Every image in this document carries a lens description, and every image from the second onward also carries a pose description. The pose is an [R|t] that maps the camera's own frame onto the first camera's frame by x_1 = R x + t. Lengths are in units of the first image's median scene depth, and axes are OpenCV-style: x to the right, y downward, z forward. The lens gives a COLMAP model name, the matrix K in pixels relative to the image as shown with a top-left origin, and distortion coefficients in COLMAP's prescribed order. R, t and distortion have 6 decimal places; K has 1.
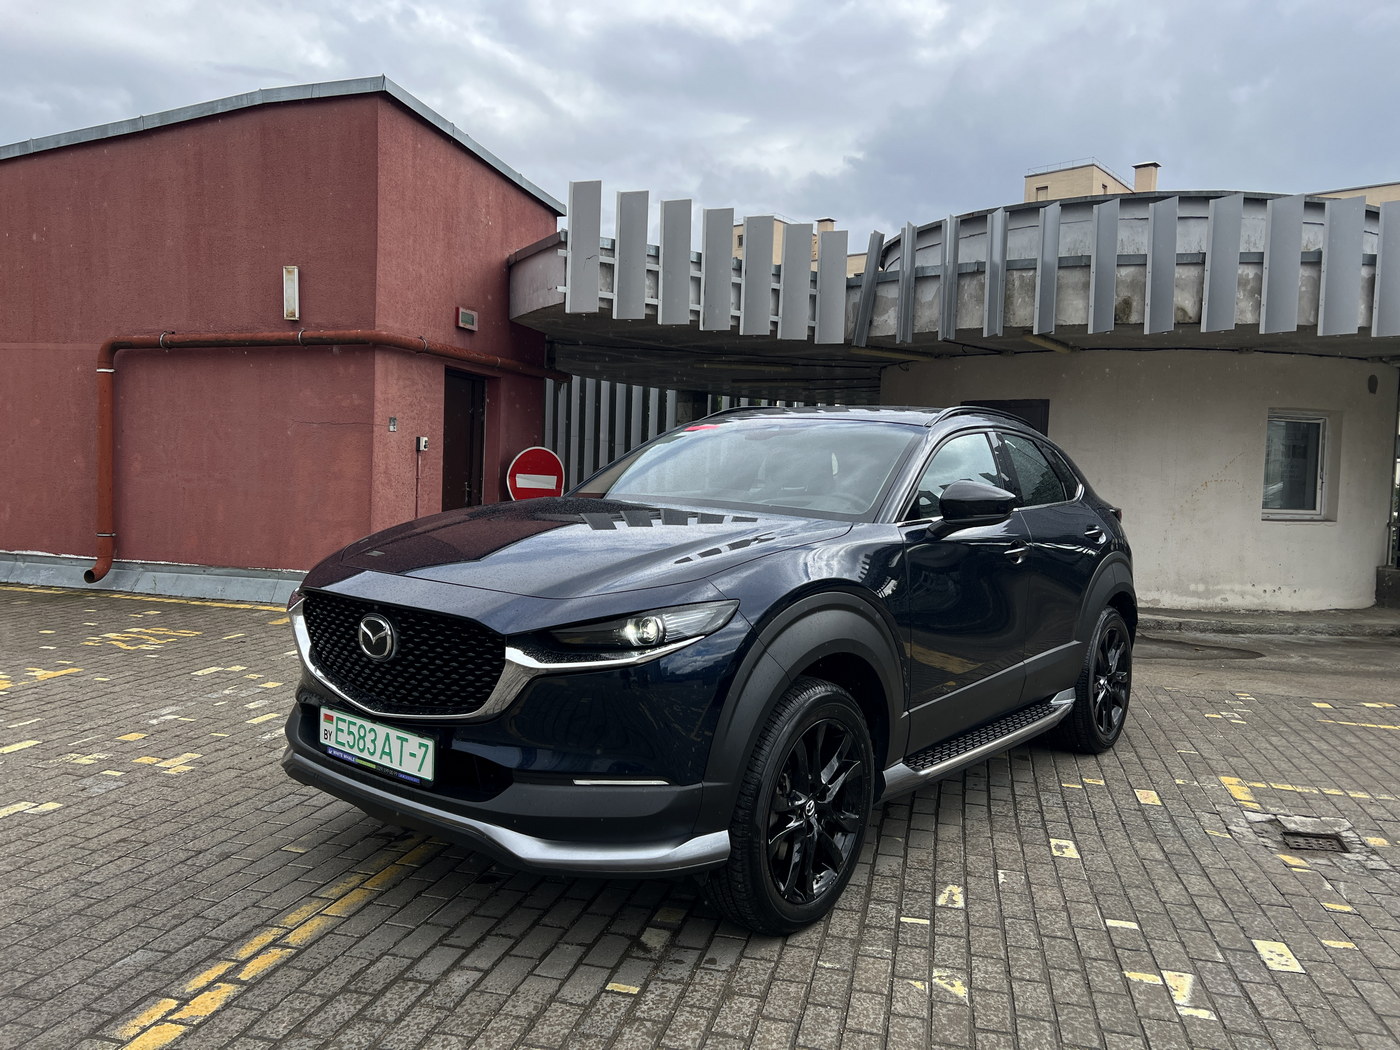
lens RADIAL K [[1064.1, 0, 715.6], [0, 1064.1, 526.2], [0, 0, 1]] dist [0.020433, -0.030779]
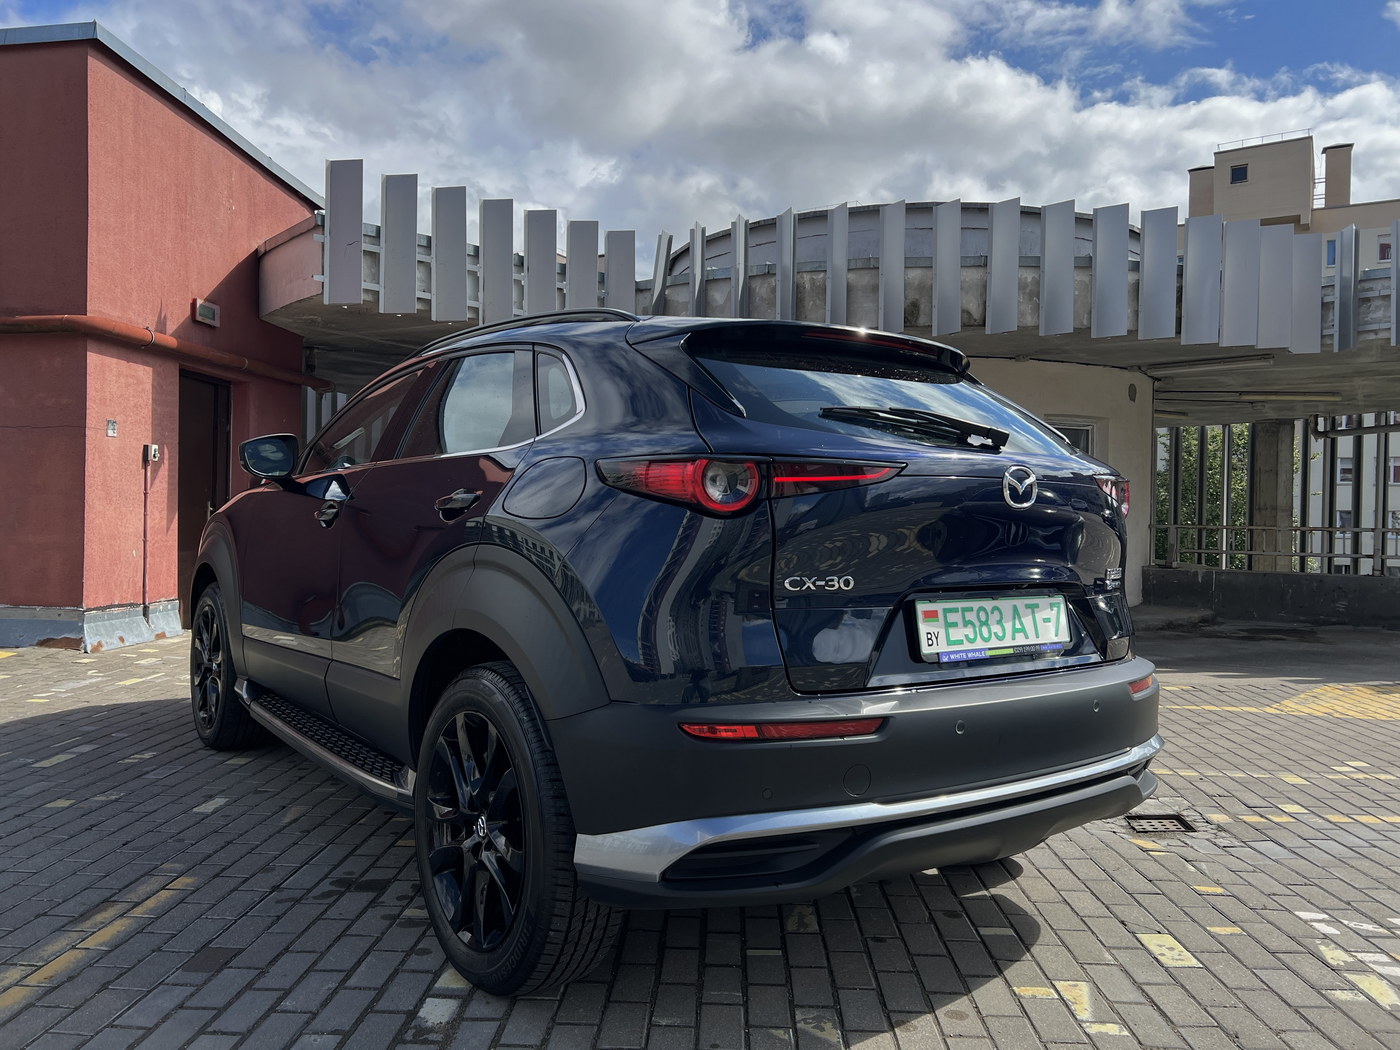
lens RADIAL K [[1064.1, 0, 715.6], [0, 1064.1, 526.2], [0, 0, 1]] dist [0.020433, -0.030779]
pose [[0.979837, -0.025669, 0.198141, -0.002569], [0.032497, 0.998982, -0.031288, 0.044908], [-0.197136, 0.037096, 0.979674, 0.128869]]
